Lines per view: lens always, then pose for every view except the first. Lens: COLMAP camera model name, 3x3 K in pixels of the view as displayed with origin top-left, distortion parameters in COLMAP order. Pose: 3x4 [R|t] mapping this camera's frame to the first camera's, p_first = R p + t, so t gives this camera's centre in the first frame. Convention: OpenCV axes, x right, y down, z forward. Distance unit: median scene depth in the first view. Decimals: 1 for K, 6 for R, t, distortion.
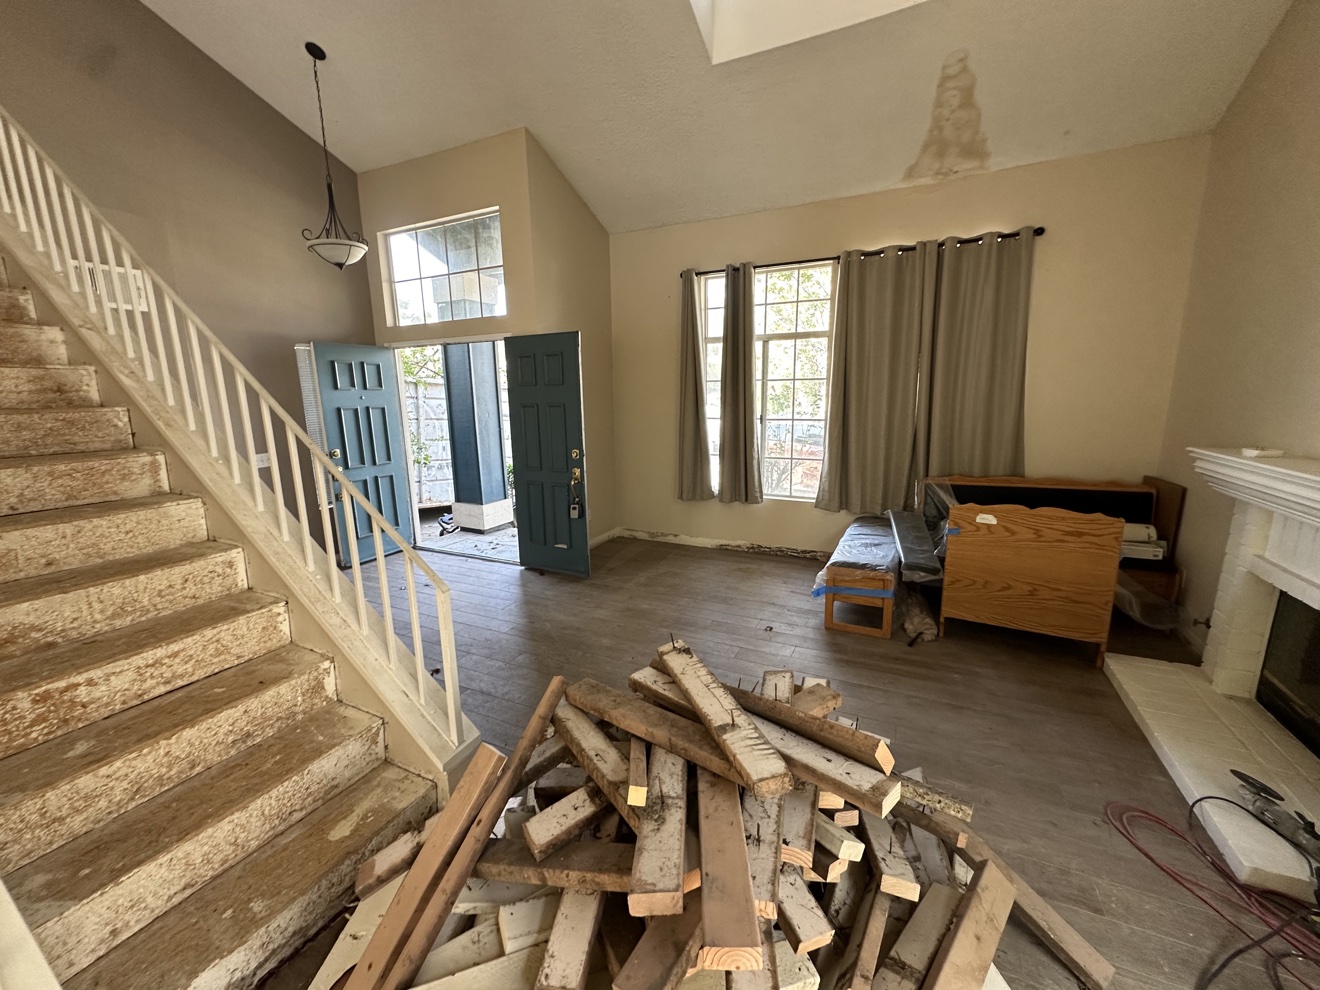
lens RADIAL K [[527.8, 0, 669.1], [0, 527.8, 495.0], [0, 0, 1]] dist [-0.003592, -0.000087]
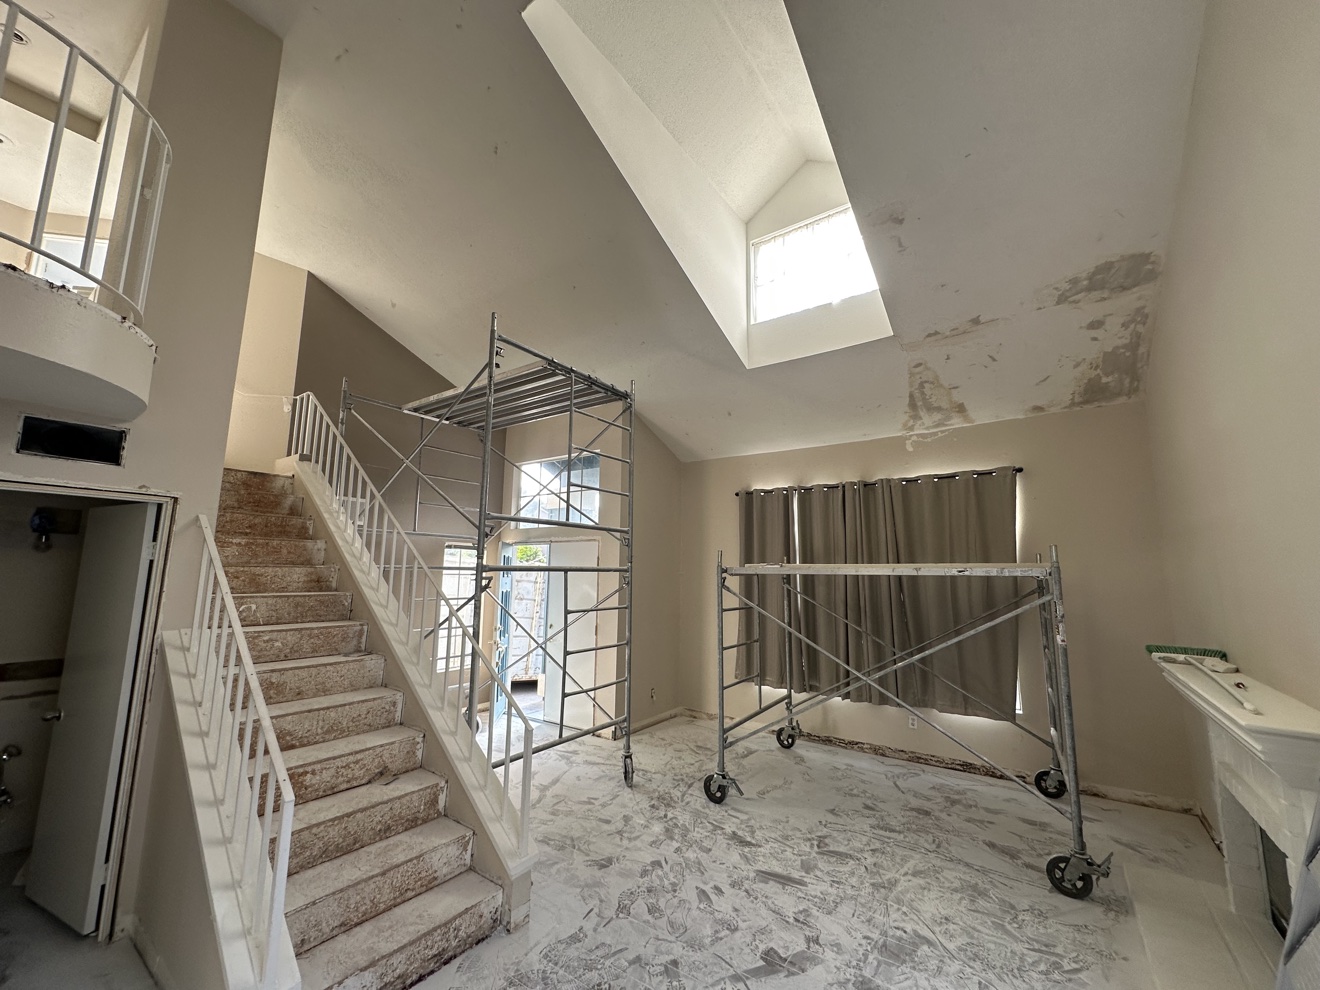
lens RADIAL K [[527.8, 0, 658.2], [0, 527.8, 490.5], [0, 0, 1]] dist [-0.003592, -0.000087]
pose [[0.982707, -0.006296, -0.185063, 0.181302], [-0.057074, 0.940463, -0.335069, 0.023534], [0.176154, 0.339837, 0.923840, -0.466861]]
